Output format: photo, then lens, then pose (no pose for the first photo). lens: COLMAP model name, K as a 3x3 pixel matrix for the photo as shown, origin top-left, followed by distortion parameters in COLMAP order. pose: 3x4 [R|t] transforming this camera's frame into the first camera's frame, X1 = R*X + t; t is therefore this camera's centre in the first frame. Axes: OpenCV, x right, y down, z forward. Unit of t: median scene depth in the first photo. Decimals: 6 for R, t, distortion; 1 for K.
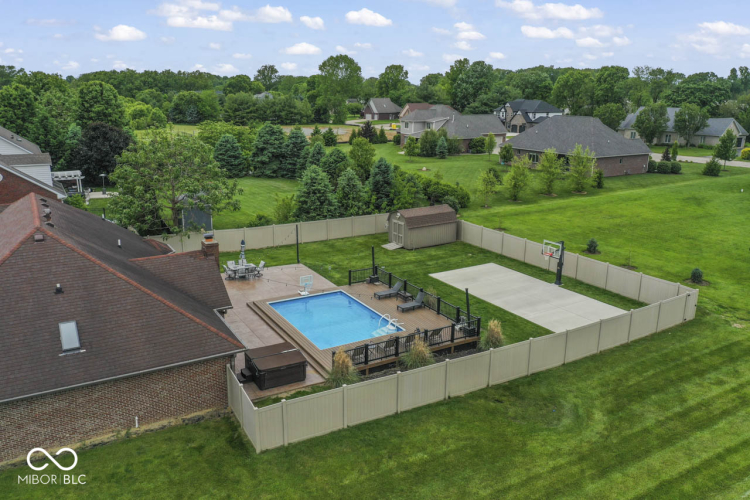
lens RADIAL K [[584.8, 0, 374.4], [0, 584.8, 249.9], [0, 0, 1]] dist [-0.007318, 0.015880]
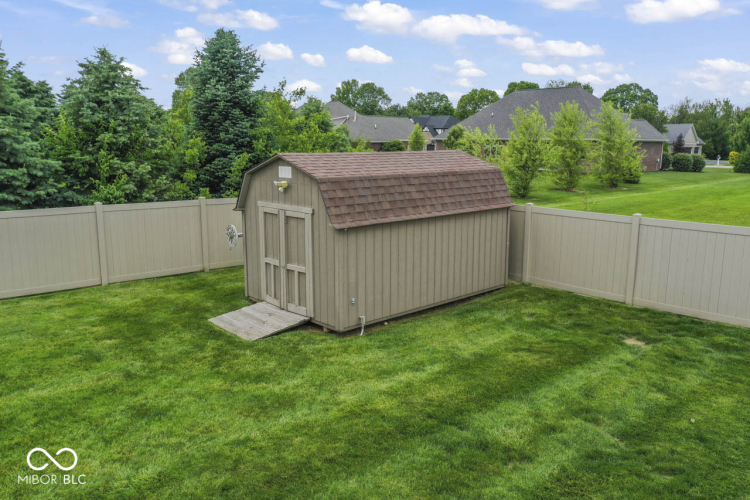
lens RADIAL K [[584.8, 0, 376.3], [0, 584.8, 246.8], [0, 0, 1]] dist [-0.007318, 0.015880]
pose [[0.979639, -0.034979, 0.197696, 0.030552], [0.052019, 0.995301, -0.081665, -0.013259], [-0.193910, 0.090286, 0.976856, 0.770010]]
